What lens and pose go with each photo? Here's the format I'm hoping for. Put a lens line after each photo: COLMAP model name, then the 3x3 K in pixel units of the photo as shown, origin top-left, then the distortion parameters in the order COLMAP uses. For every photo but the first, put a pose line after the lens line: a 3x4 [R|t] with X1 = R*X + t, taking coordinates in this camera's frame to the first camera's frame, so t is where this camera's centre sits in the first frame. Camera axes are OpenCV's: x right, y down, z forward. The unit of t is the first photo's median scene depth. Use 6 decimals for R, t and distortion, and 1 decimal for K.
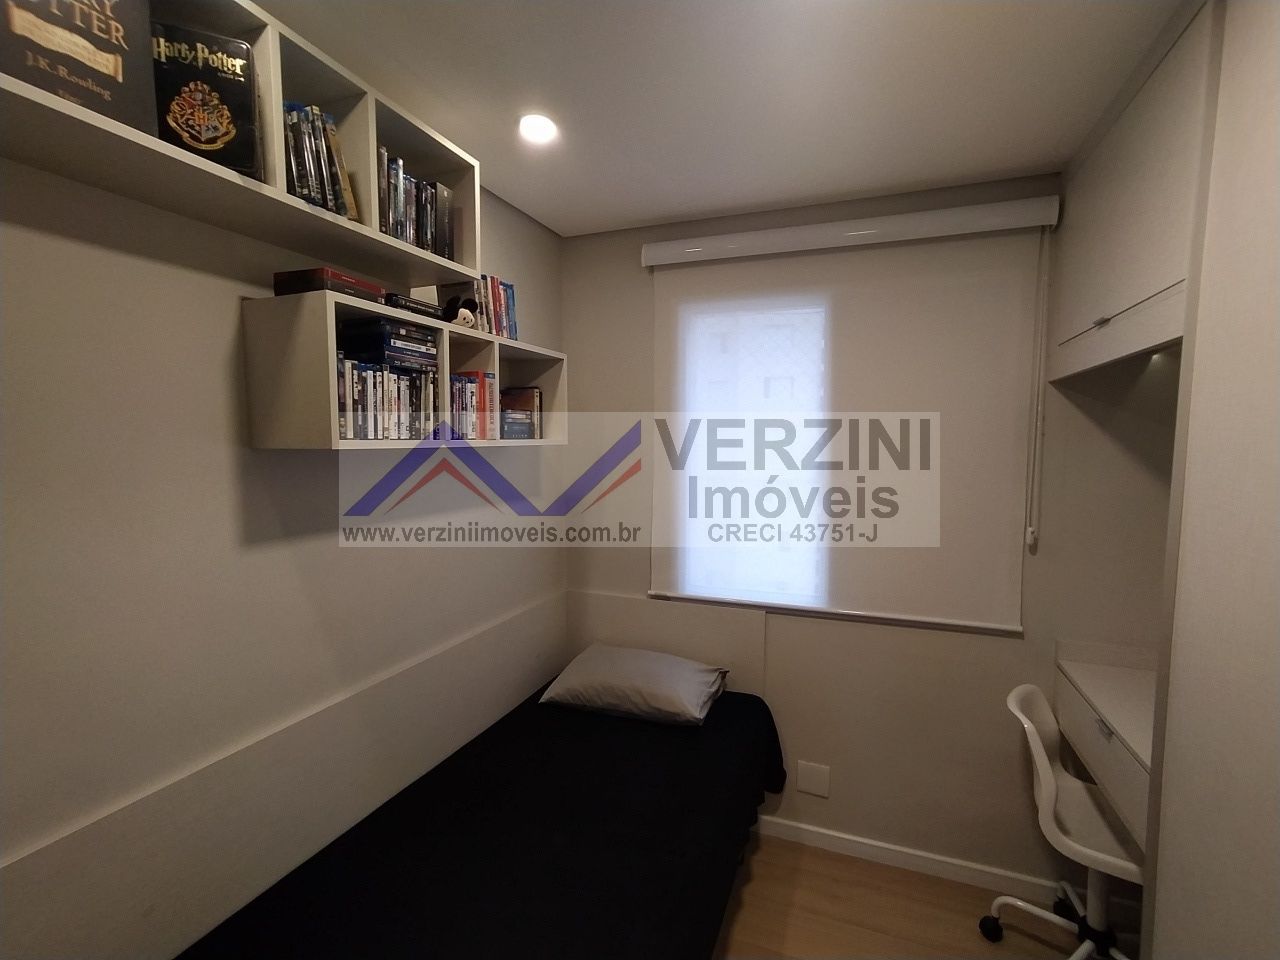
lens RADIAL K [[589.3, 0, 637.6], [0, 589.3, 480.0], [0, 0, 1]] dist [-0.025308, 0.008742]
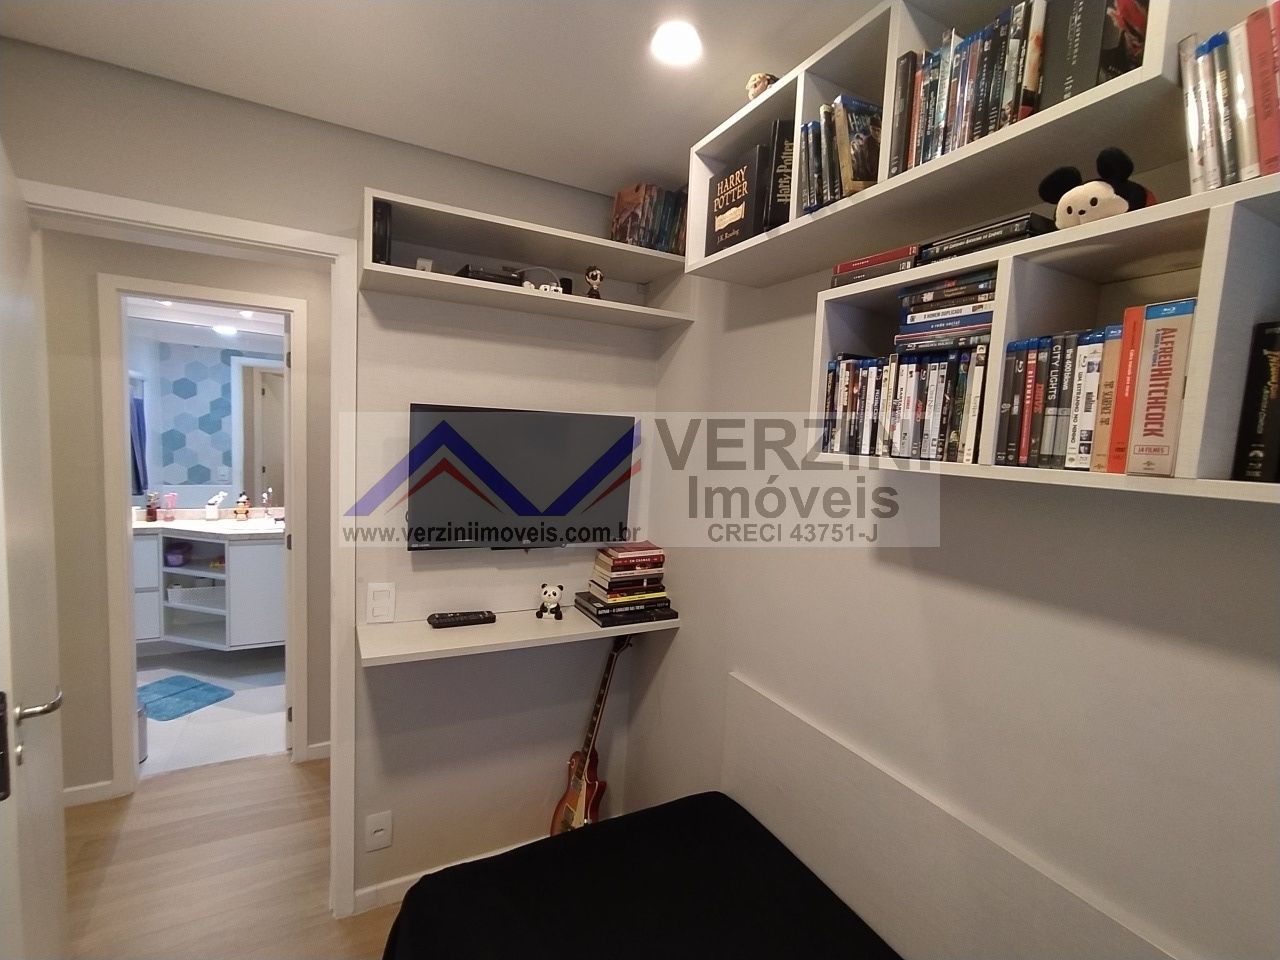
lens RADIAL K [[589.3, 0, 642.8], [0, 589.3, 485.3], [0, 0, 1]] dist [-0.025308, 0.008742]
pose [[-0.656142, 0.030492, -0.754021, 0.311301], [-0.103487, 0.986108, 0.129931, -0.092940], [0.747508, 0.163285, -0.643871, 1.194247]]
